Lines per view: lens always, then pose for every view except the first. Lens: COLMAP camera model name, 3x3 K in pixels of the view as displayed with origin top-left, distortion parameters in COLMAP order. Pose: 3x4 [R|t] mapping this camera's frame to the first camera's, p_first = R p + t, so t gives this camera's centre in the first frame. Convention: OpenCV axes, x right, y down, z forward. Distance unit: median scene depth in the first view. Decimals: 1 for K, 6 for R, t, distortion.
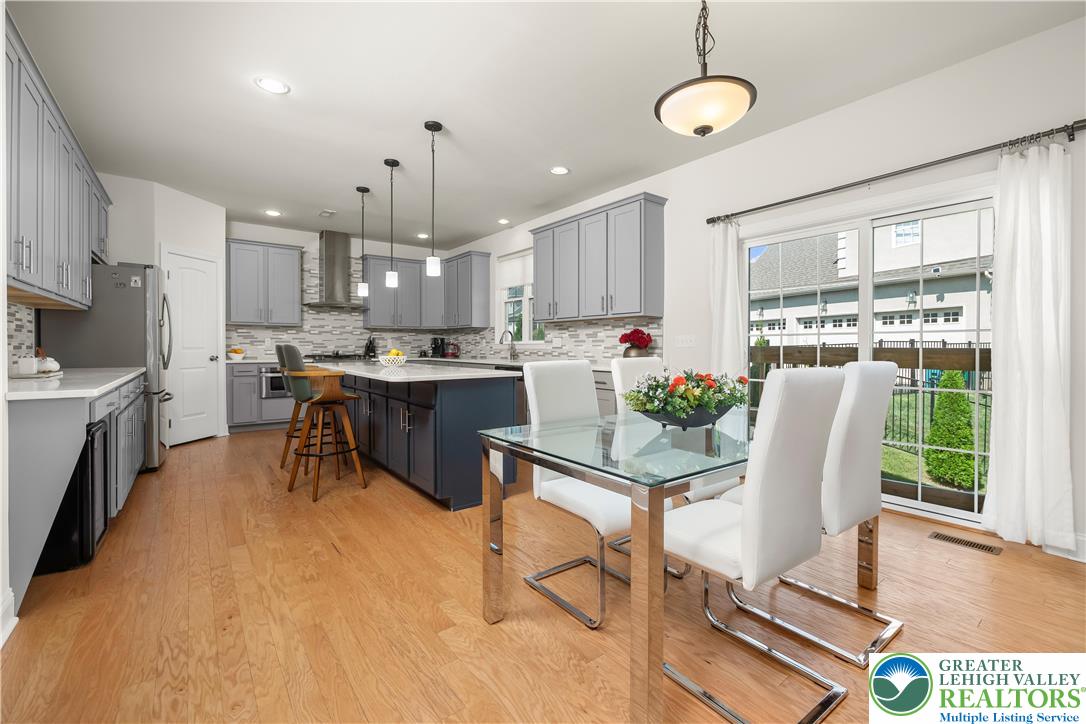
lens RADIAL K [[462.6, 0, 543.4], [0, 462.6, 355.3], [0, 0, 1]] dist [-0.004928, 0.001846]
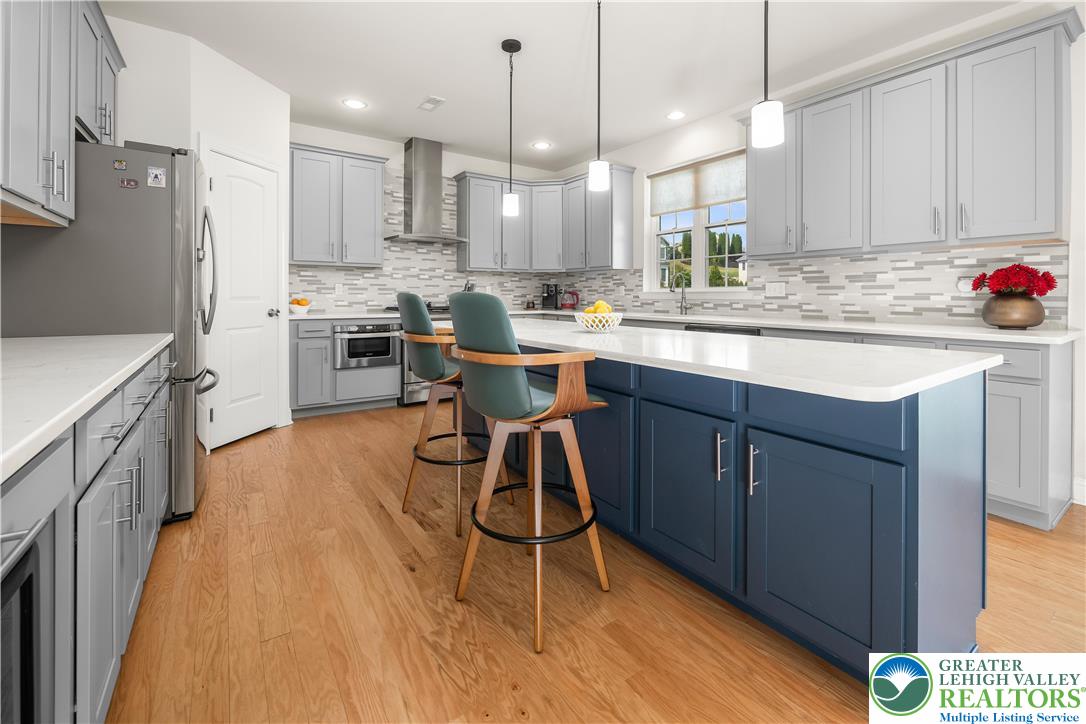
lens RADIAL K [[462.6, 0, 547.9], [0, 462.6, 300.5], [0, 0, 1]] dist [-0.004928, 0.001846]
pose [[0.999145, 0.001143, -0.041323, -0.264601], [-0.001442, 0.999973, -0.007226, -0.006824], [0.041314, 0.007279, 0.999120, 0.316001]]
